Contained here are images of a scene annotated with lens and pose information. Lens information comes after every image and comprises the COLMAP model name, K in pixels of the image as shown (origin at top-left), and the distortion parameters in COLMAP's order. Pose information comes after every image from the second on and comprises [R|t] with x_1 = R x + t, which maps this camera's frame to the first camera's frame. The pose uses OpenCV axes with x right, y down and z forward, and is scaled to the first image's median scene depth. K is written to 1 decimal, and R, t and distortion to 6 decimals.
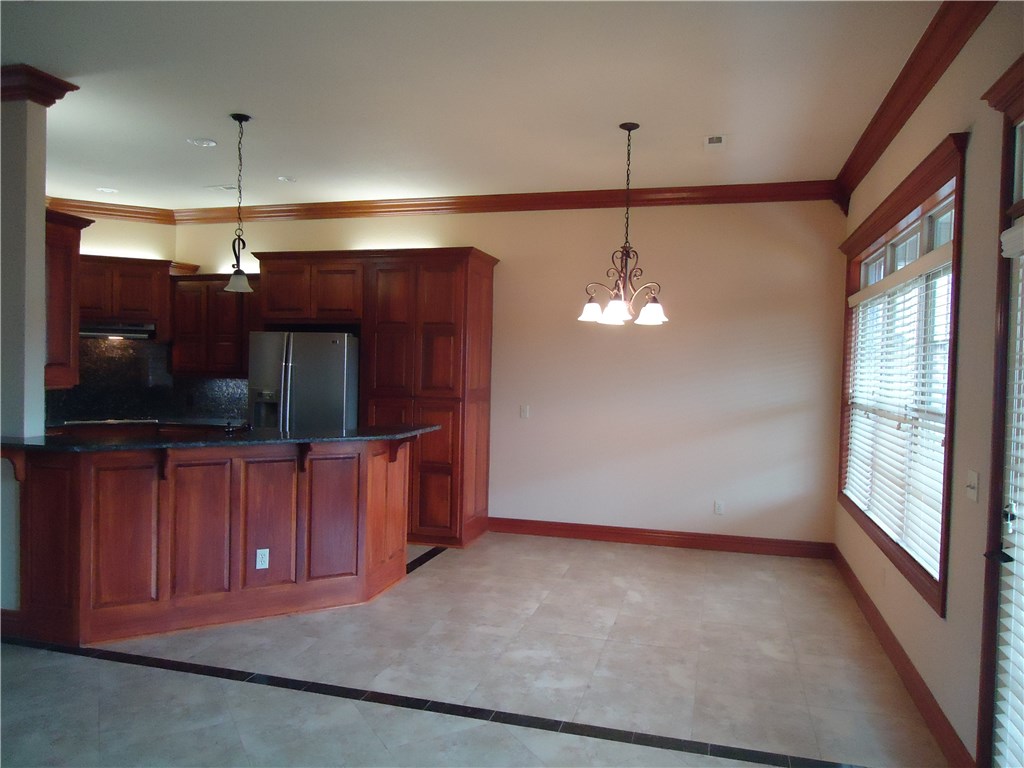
lens RADIAL K [[740.7, 0, 514.5], [0, 740.7, 380.4], [0, 0, 1]] dist [-0.022736, 0.004108]
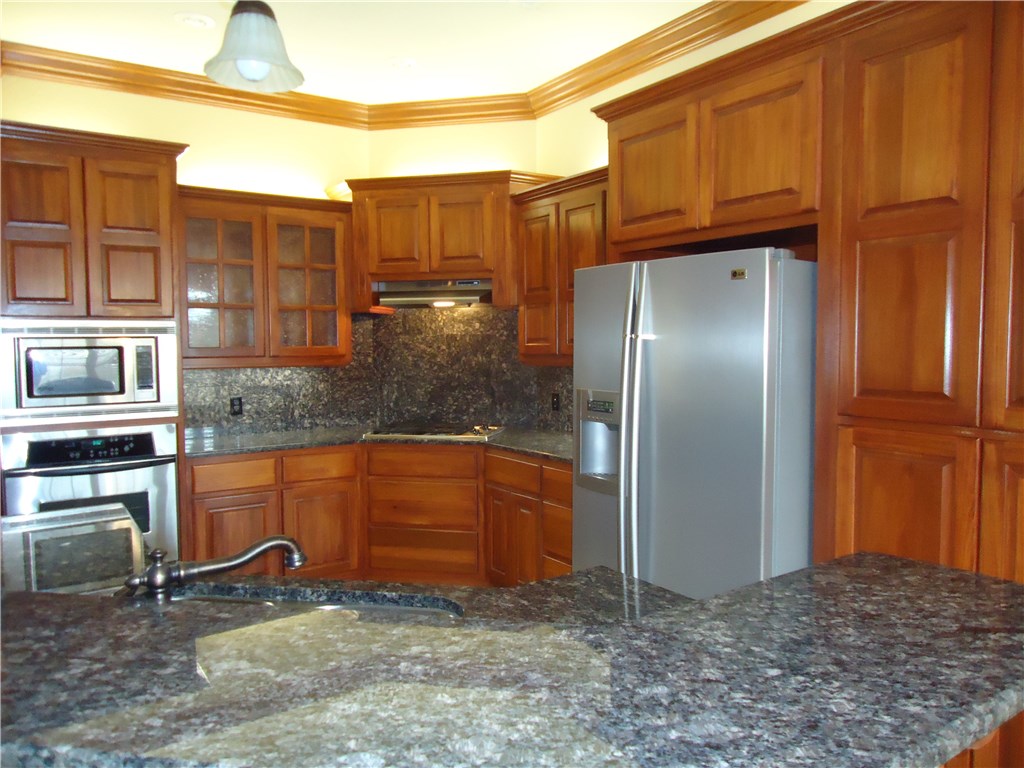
lens RADIAL K [[740.7, 0, 513.8], [0, 740.7, 381.4], [0, 0, 1]] dist [-0.022736, 0.004108]
pose [[0.755657, 0.010900, -0.654877, -0.072097], [0.007872, 0.999638, 0.025723, -0.006862], [0.654920, -0.024593, 0.755298, 0.561075]]
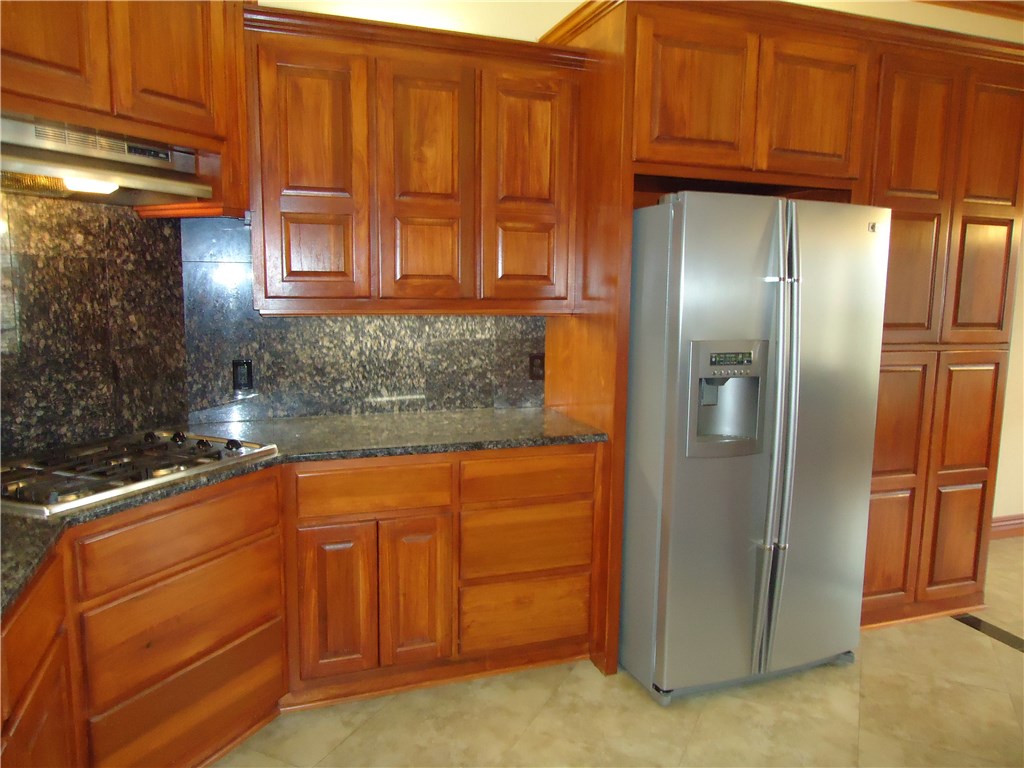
lens RADIAL K [[740.7, 0, 514.2], [0, 740.7, 384.8], [0, 0, 1]] dist [-0.022736, 0.004108]
pose [[0.819214, -0.085429, 0.567090, -0.588495], [0.009954, 0.990812, 0.134881, -0.018905], [-0.573402, -0.104852, 0.812537, 0.670525]]
